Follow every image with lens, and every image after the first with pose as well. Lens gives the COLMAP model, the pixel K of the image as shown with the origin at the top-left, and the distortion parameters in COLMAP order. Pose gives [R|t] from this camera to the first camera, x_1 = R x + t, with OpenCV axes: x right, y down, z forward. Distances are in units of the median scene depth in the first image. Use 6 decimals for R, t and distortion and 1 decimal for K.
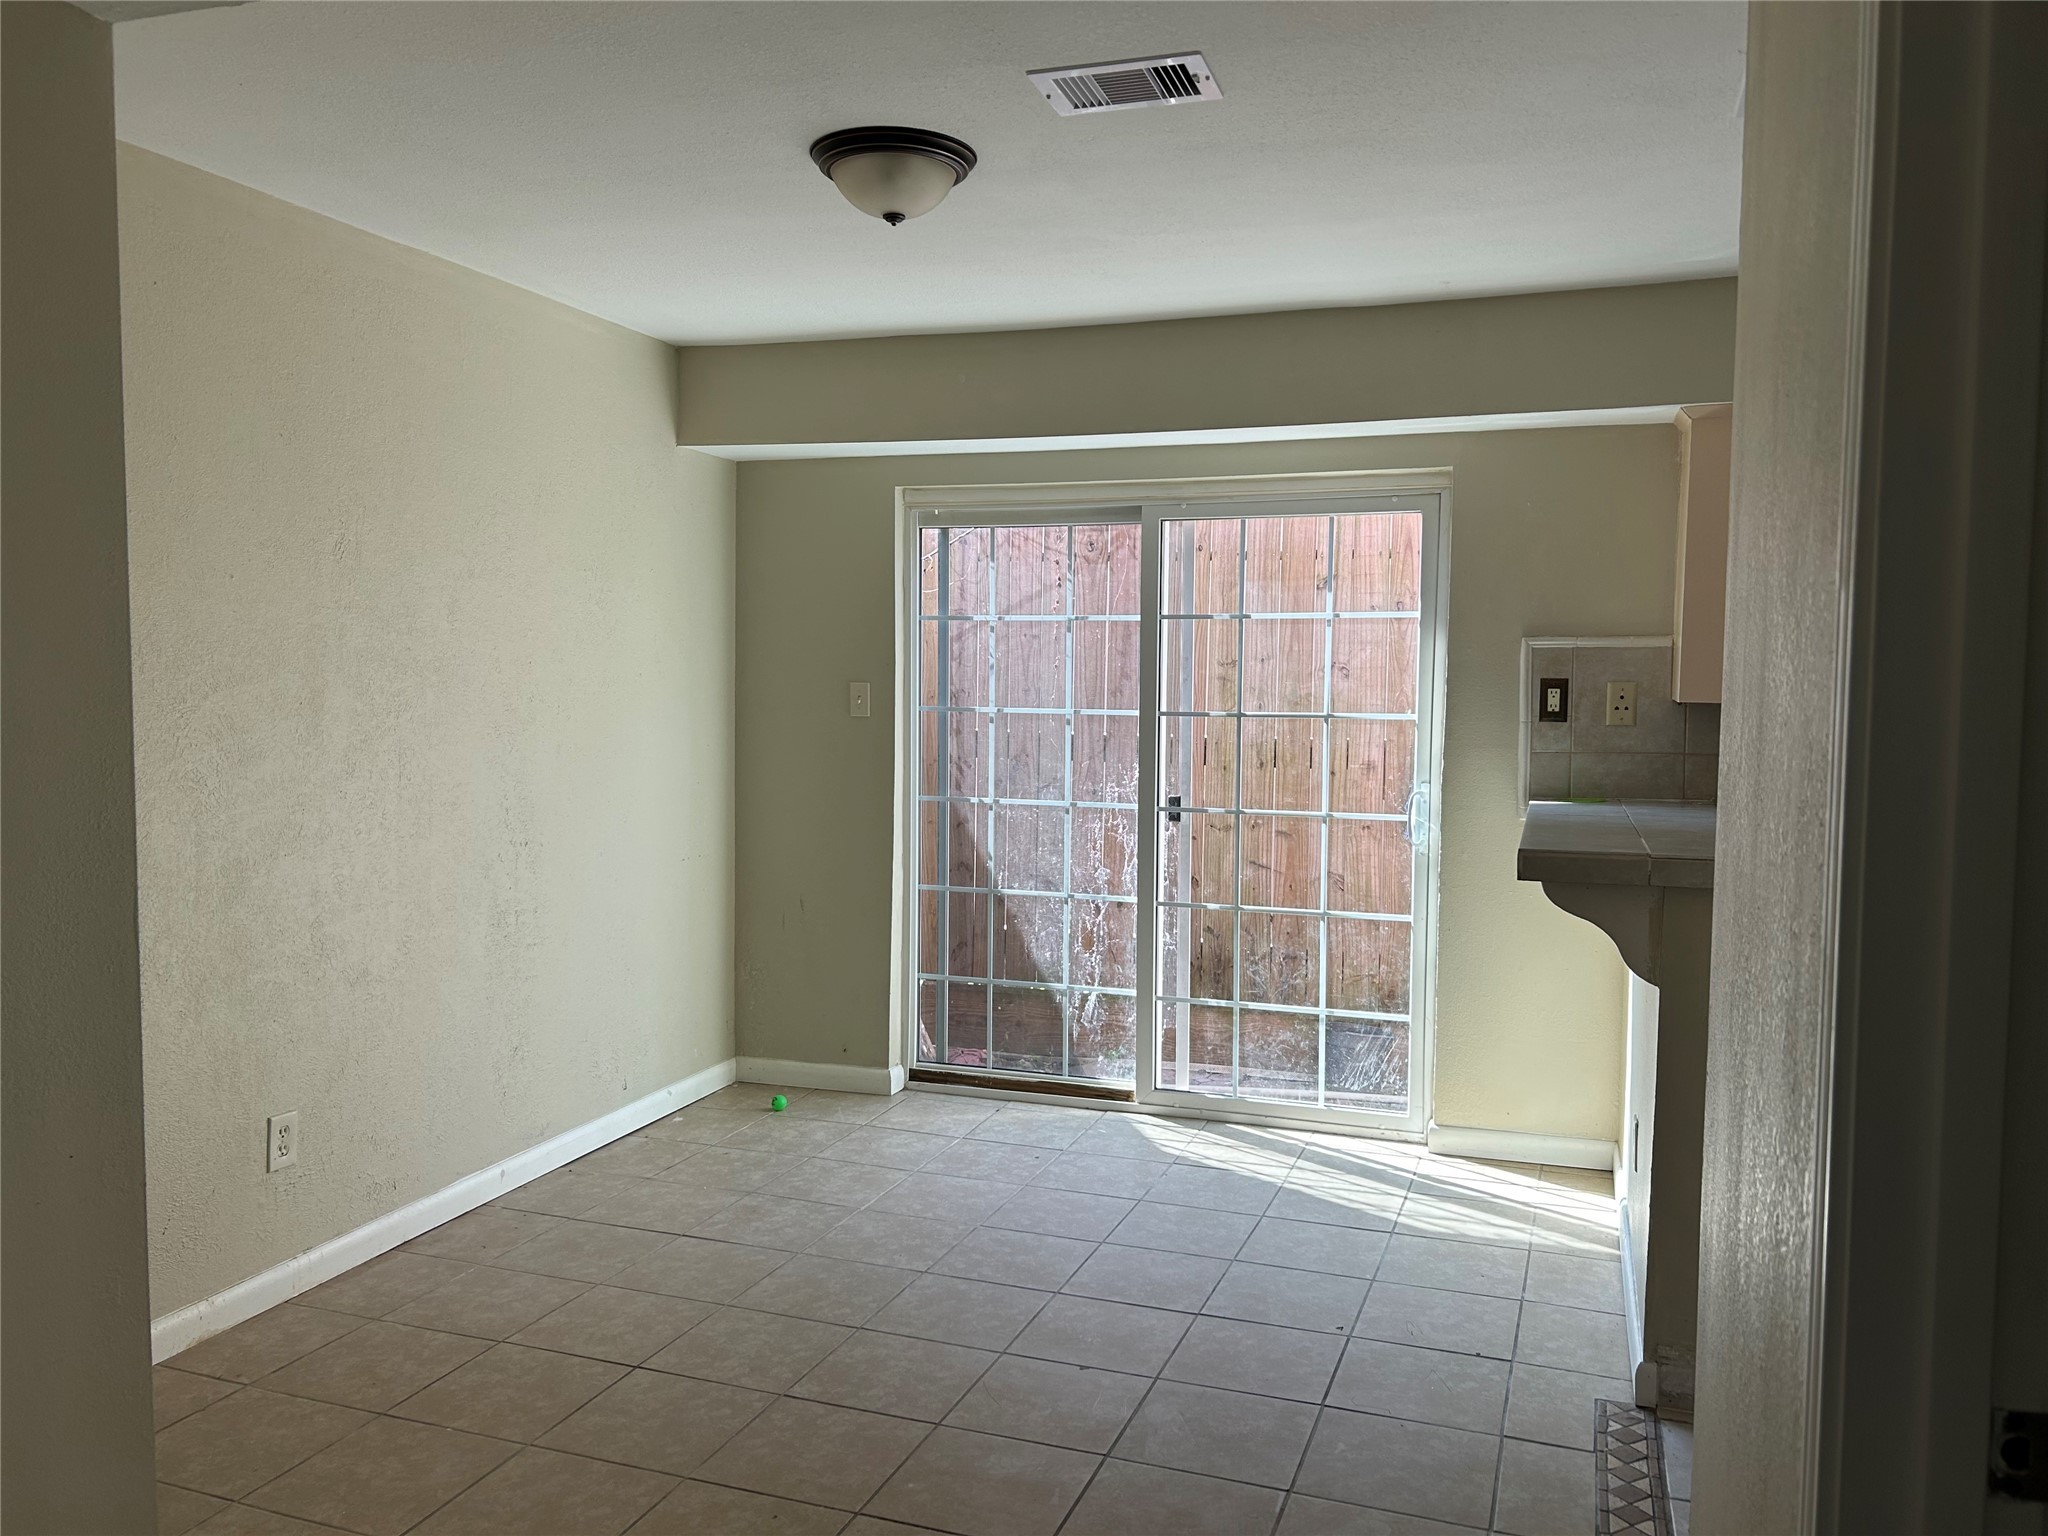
lens RADIAL K [[1548.9, 0, 1034.8], [0, 1548.9, 777.0], [0, 0, 1]] dist [0.022434, -0.001101]
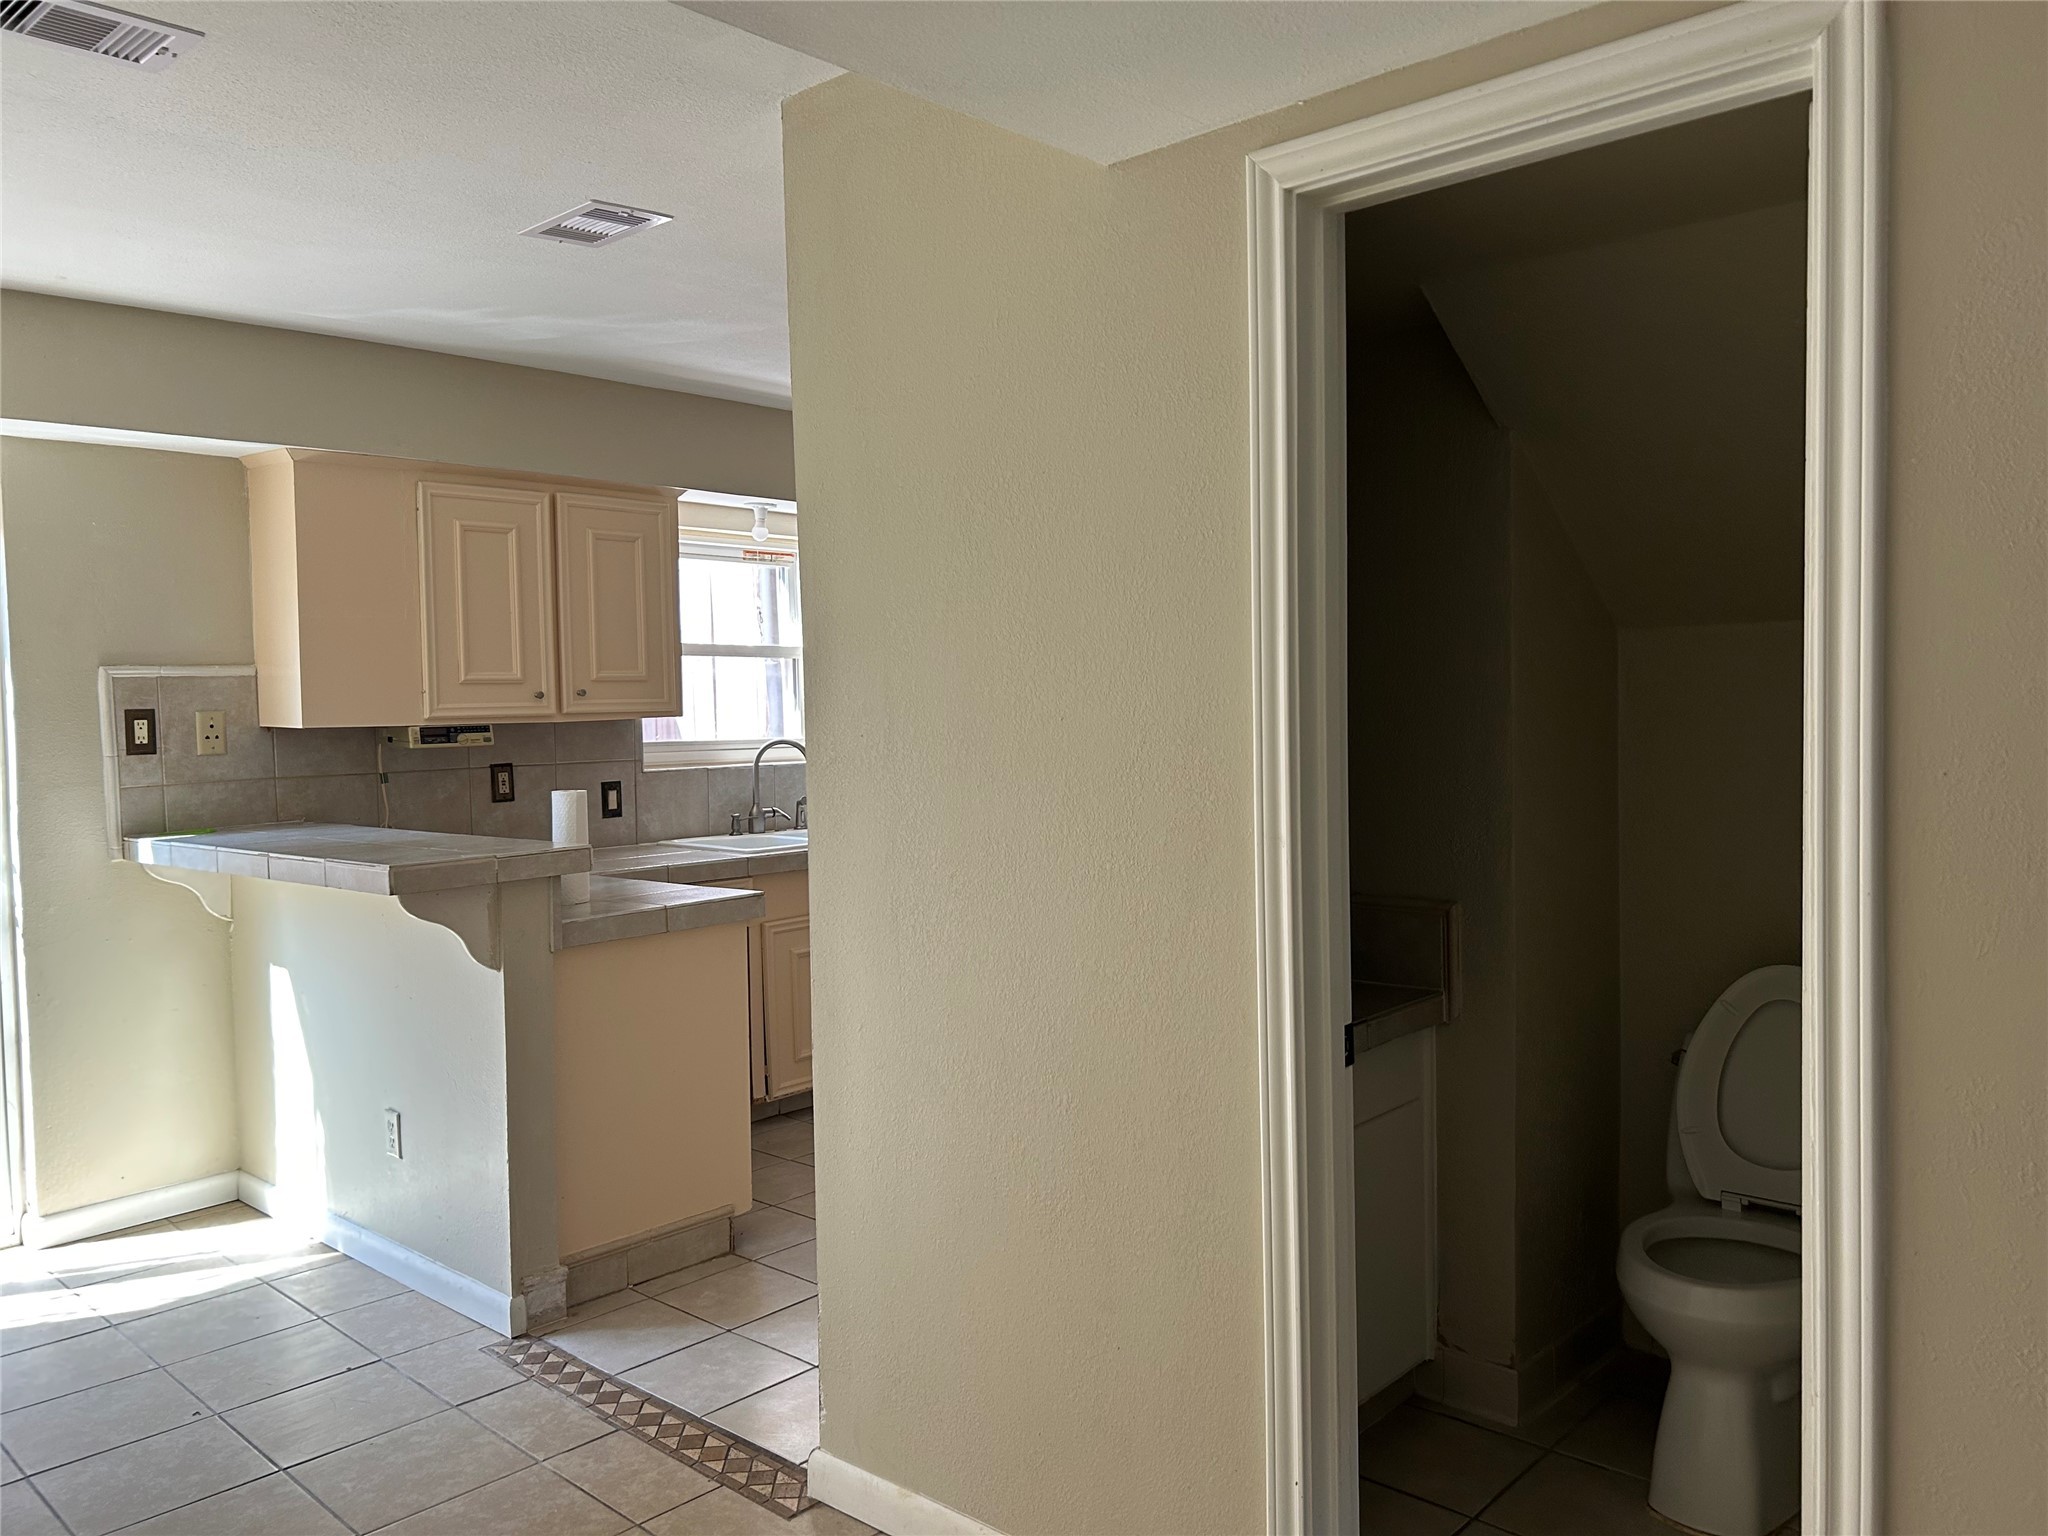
lens RADIAL K [[1548.9, 0, 1034.8], [0, 1548.9, 777.0], [0, 0, 1]] dist [0.022434, -0.001101]
pose [[0.396096, -0.064977, 0.915907, -0.332314], [0.082135, 0.996002, 0.035139, -0.010582], [-0.914528, 0.061310, 0.399849, 0.116164]]
